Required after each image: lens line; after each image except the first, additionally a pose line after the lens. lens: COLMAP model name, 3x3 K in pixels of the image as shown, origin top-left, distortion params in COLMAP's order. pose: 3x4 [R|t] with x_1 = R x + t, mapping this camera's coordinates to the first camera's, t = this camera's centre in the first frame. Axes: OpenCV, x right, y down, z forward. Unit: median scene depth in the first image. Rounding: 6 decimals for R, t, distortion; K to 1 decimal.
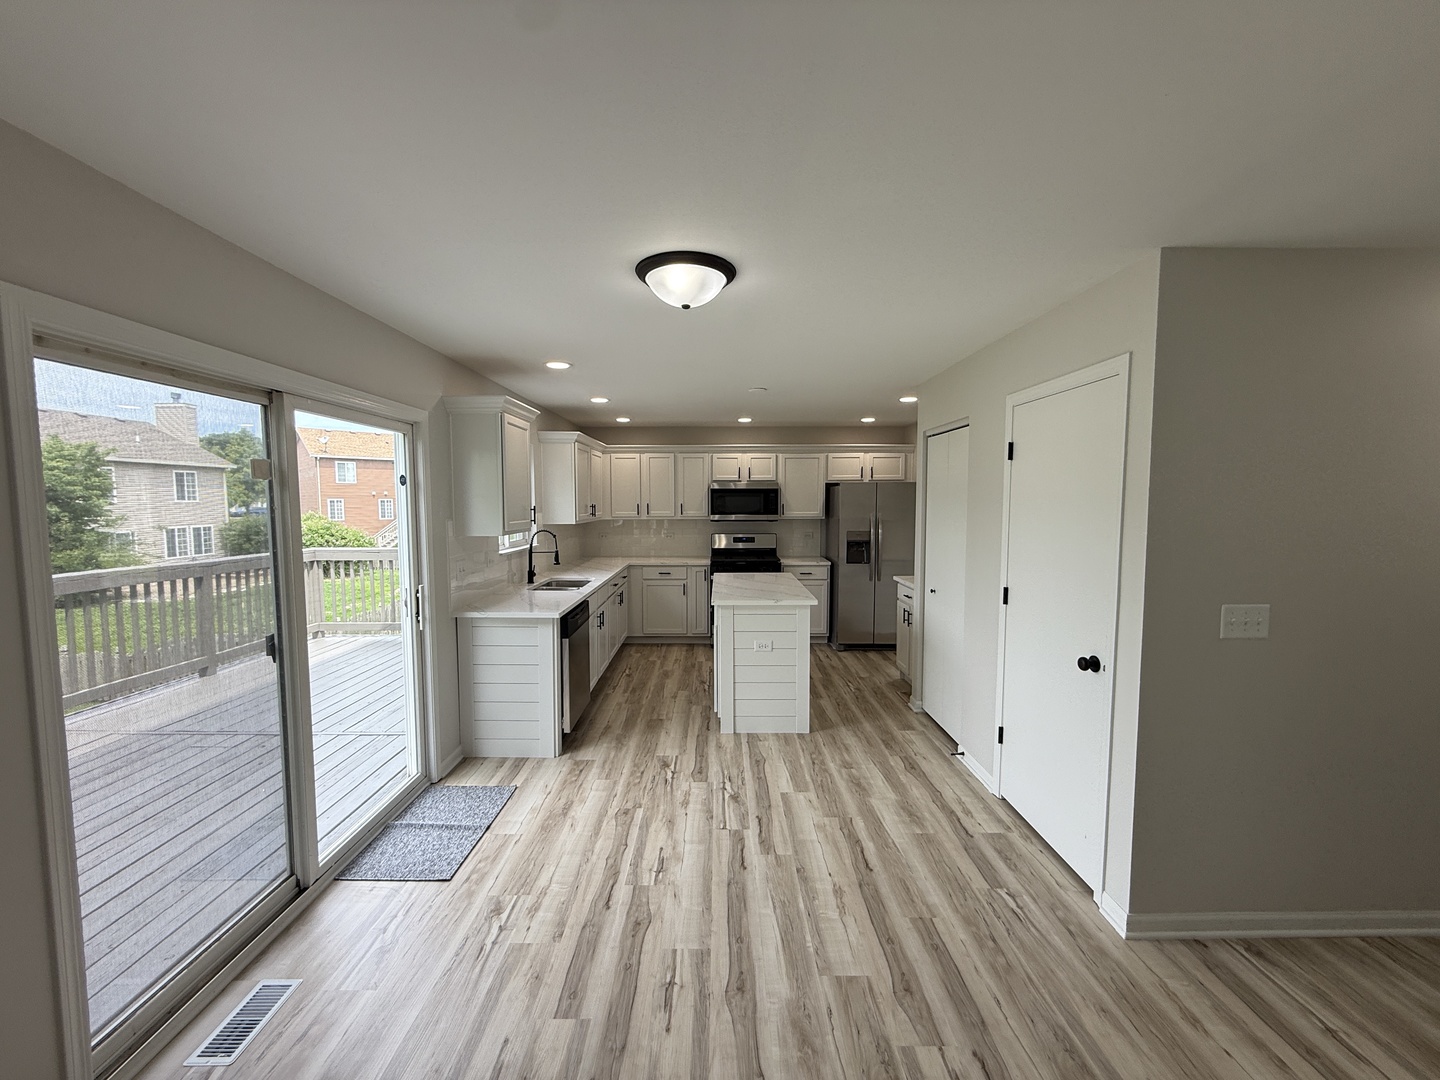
lens RADIAL K [[577.3, 0, 722.8], [0, 577.3, 541.7], [0, 0, 1]] dist [-0.002299, 0.000534]
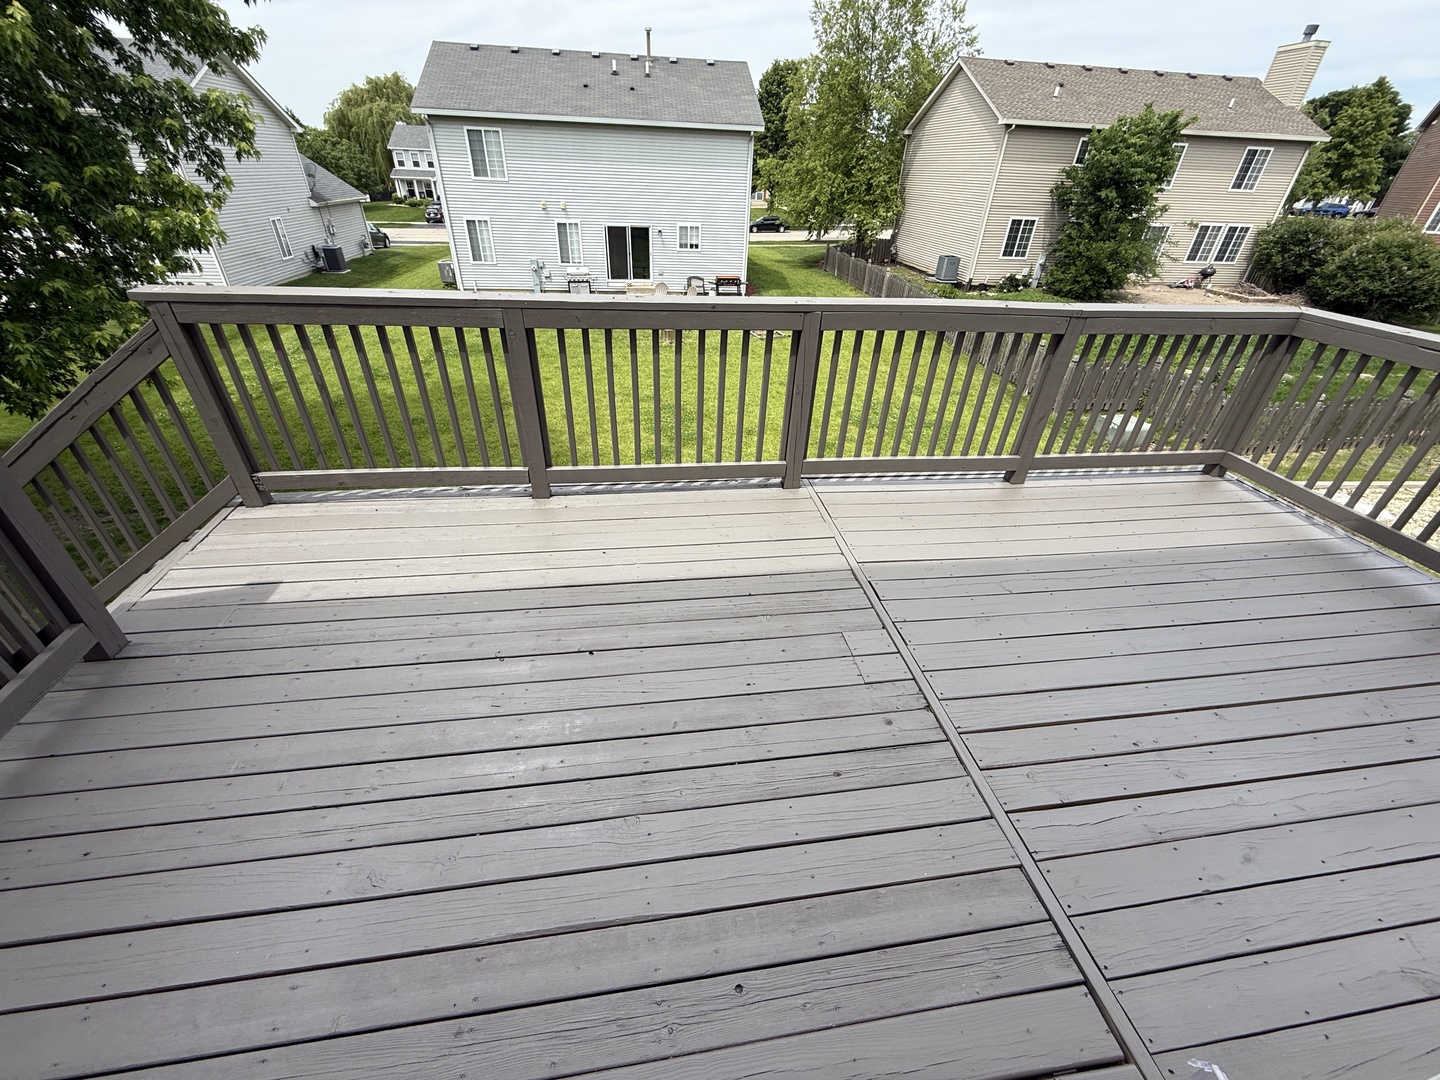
lens RADIAL K [[577.3, 0, 721.7], [0, 577.3, 539.0], [0, 0, 1]] dist [-0.002299, 0.000534]
pose [[0.144371, 0.541292, -0.828348, -0.082430], [-0.106107, 0.840759, 0.530910, -0.010421], [0.983818, 0.011245, 0.178816, 0.132226]]
